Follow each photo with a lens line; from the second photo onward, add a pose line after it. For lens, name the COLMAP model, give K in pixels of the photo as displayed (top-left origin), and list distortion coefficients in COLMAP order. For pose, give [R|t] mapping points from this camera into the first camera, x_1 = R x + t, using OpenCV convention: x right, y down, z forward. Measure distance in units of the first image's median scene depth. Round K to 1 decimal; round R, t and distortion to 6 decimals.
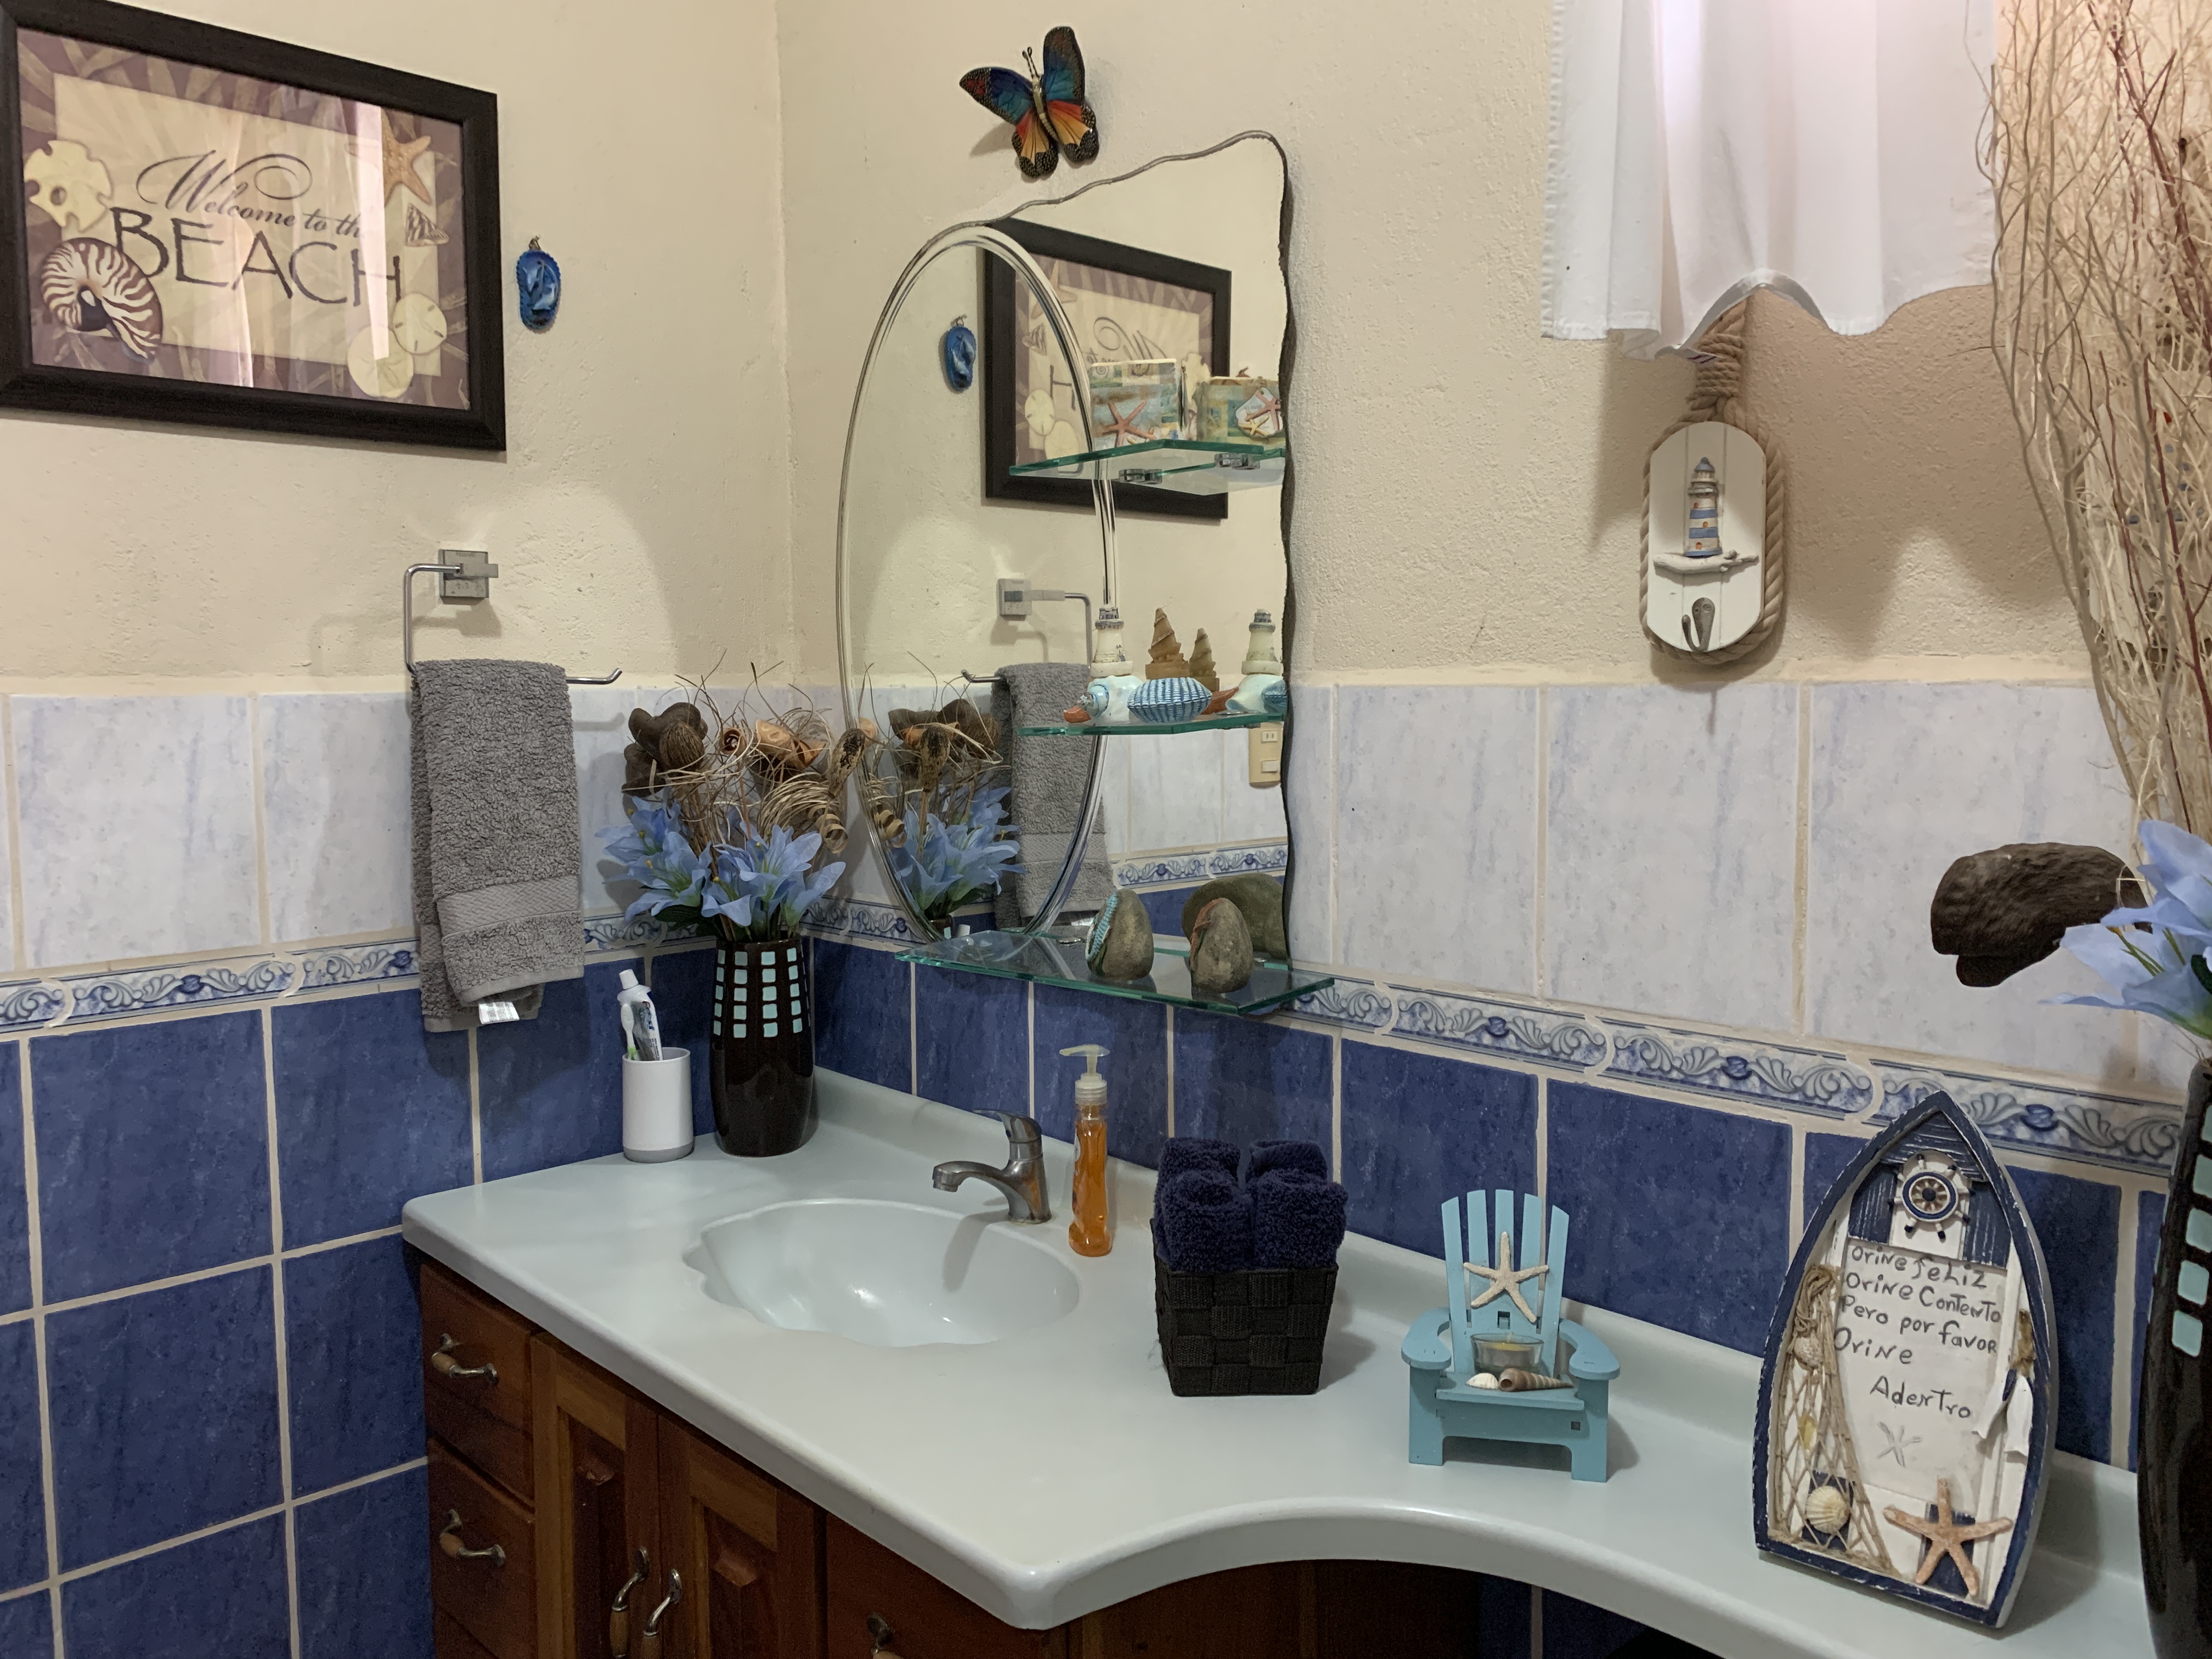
lens RADIAL K [[1691.1, 0, 1102.2], [0, 1691.1, 808.0], [0, 0, 1]] dist [0.048944, -0.069188]
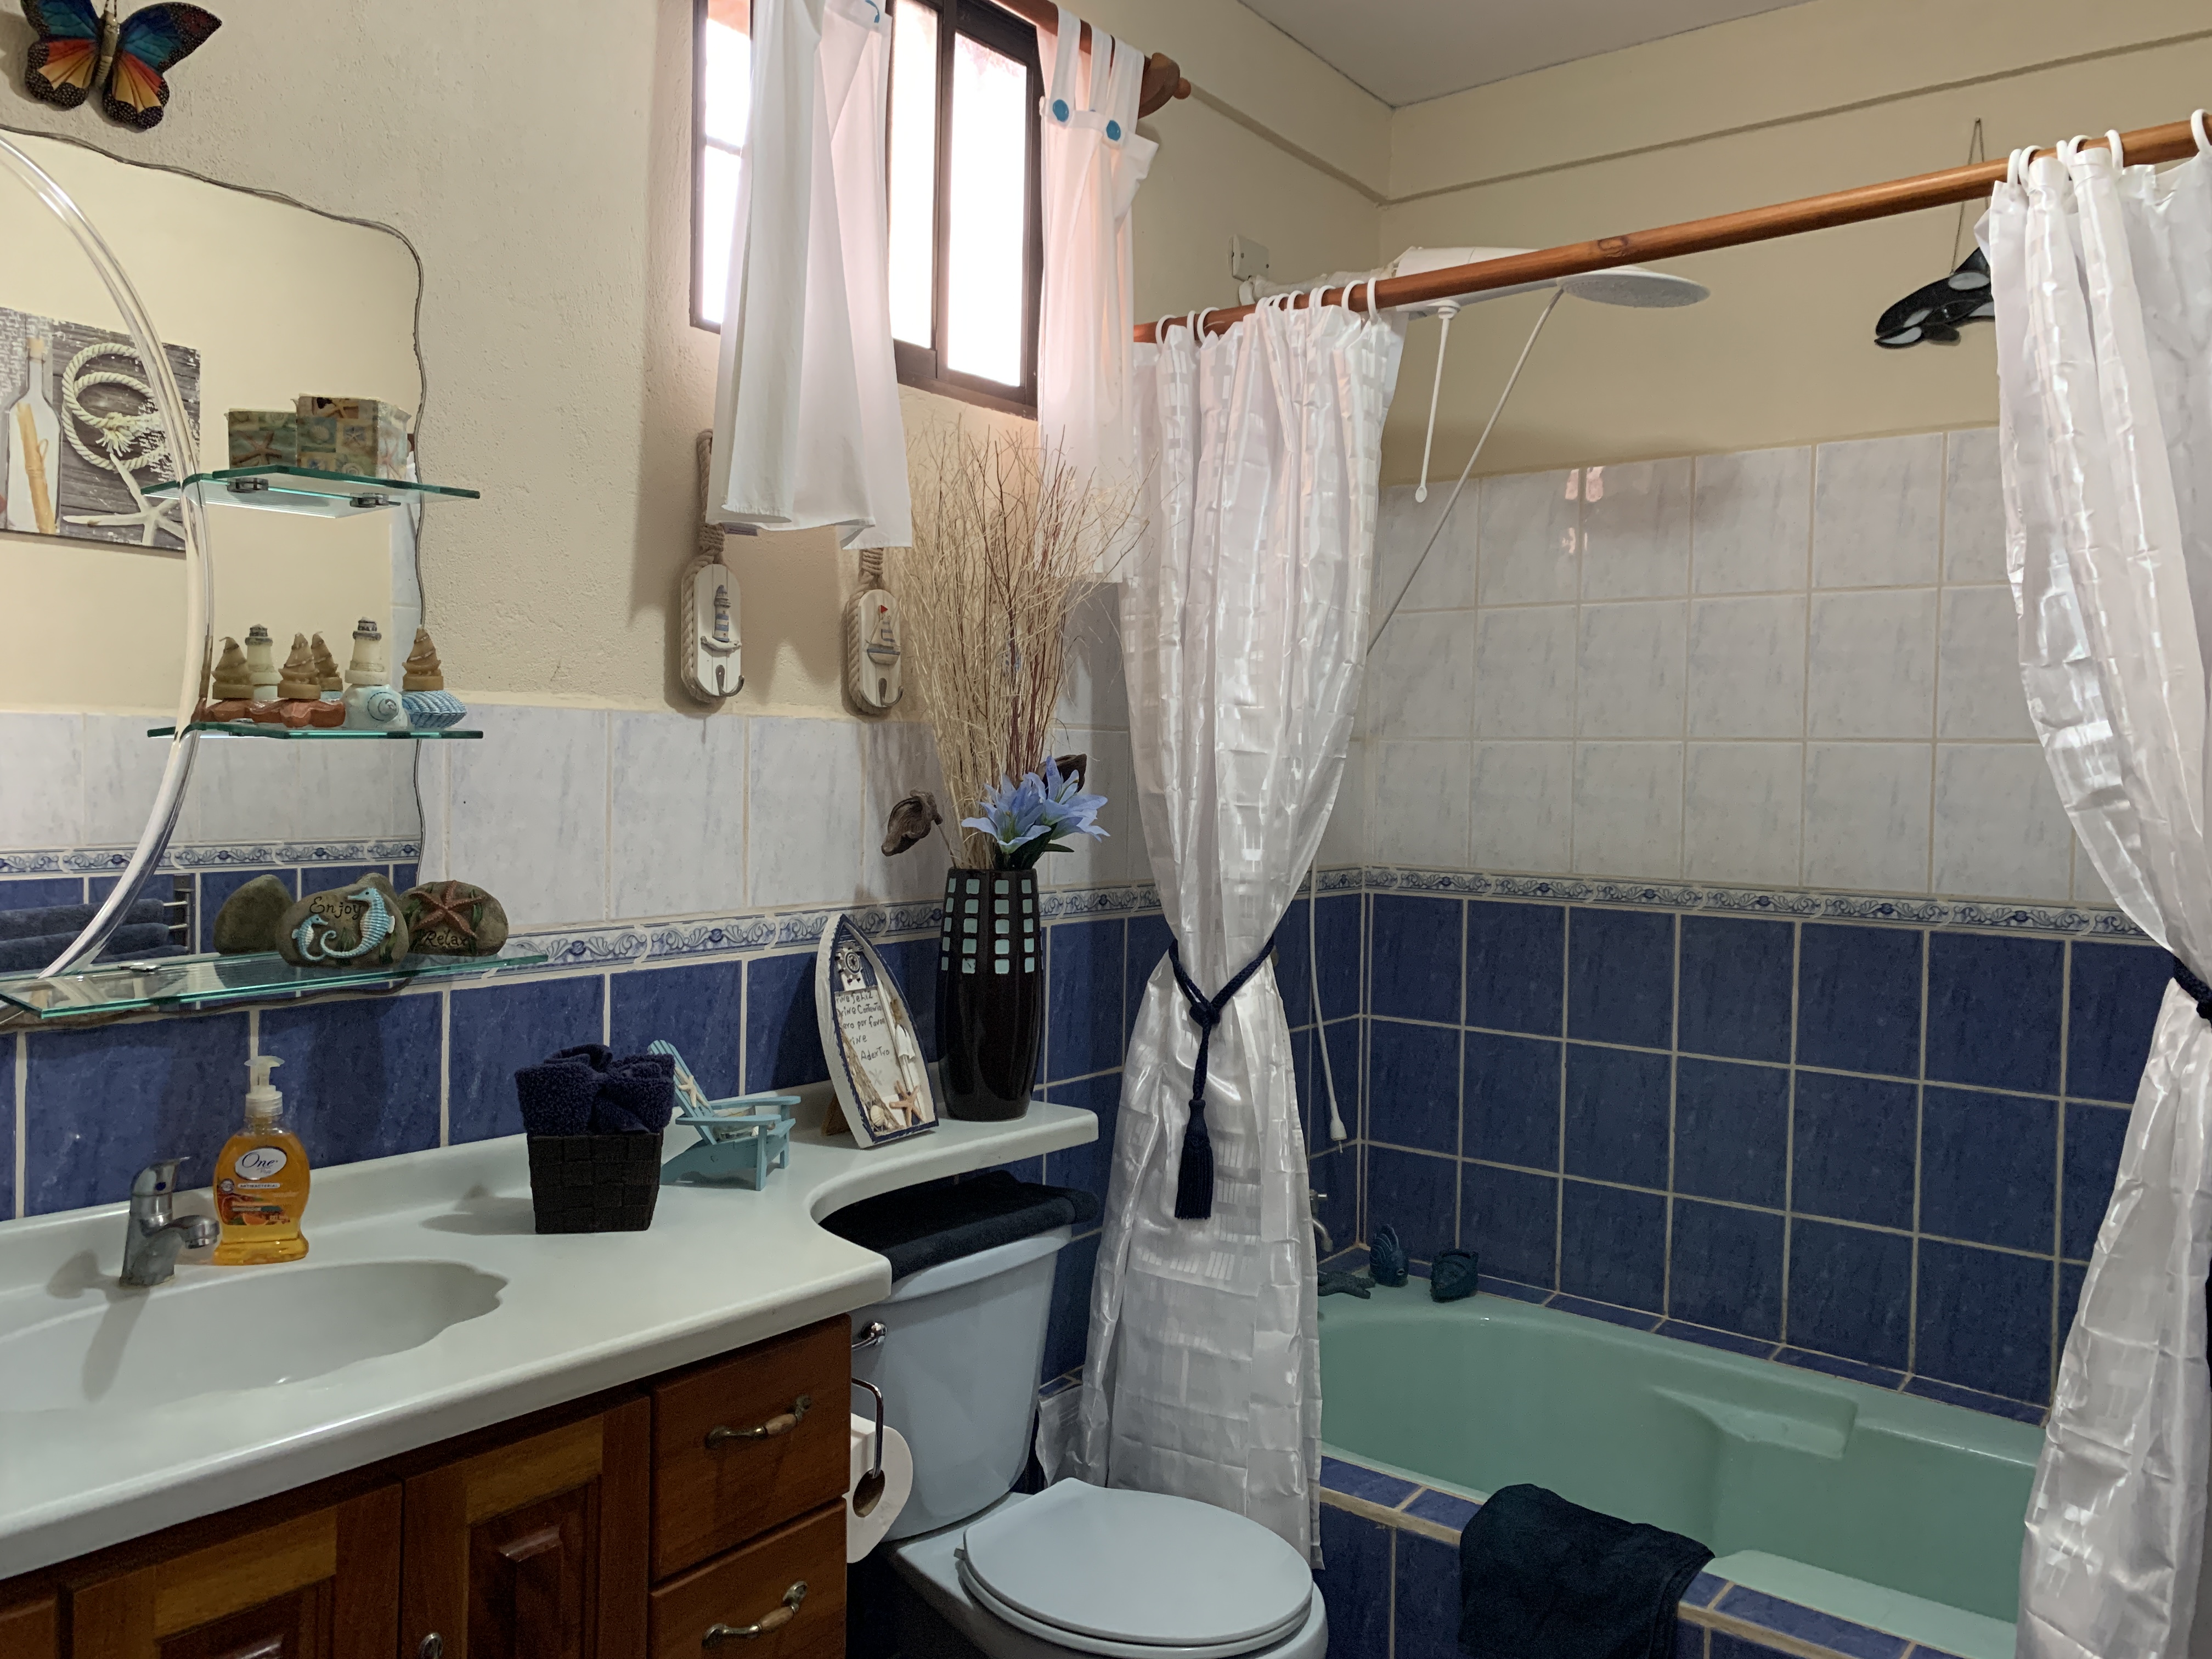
lens RADIAL K [[1691.1, 0, 1102.7], [0, 1691.1, 832.9], [0, 0, 1]] dist [0.048944, -0.069188]
pose [[-0.159403, -0.035775, 0.986565, -1.315408], [0.058074, 0.997273, 0.045546, -0.007198], [-0.985504, 0.064554, -0.156891, 0.827648]]
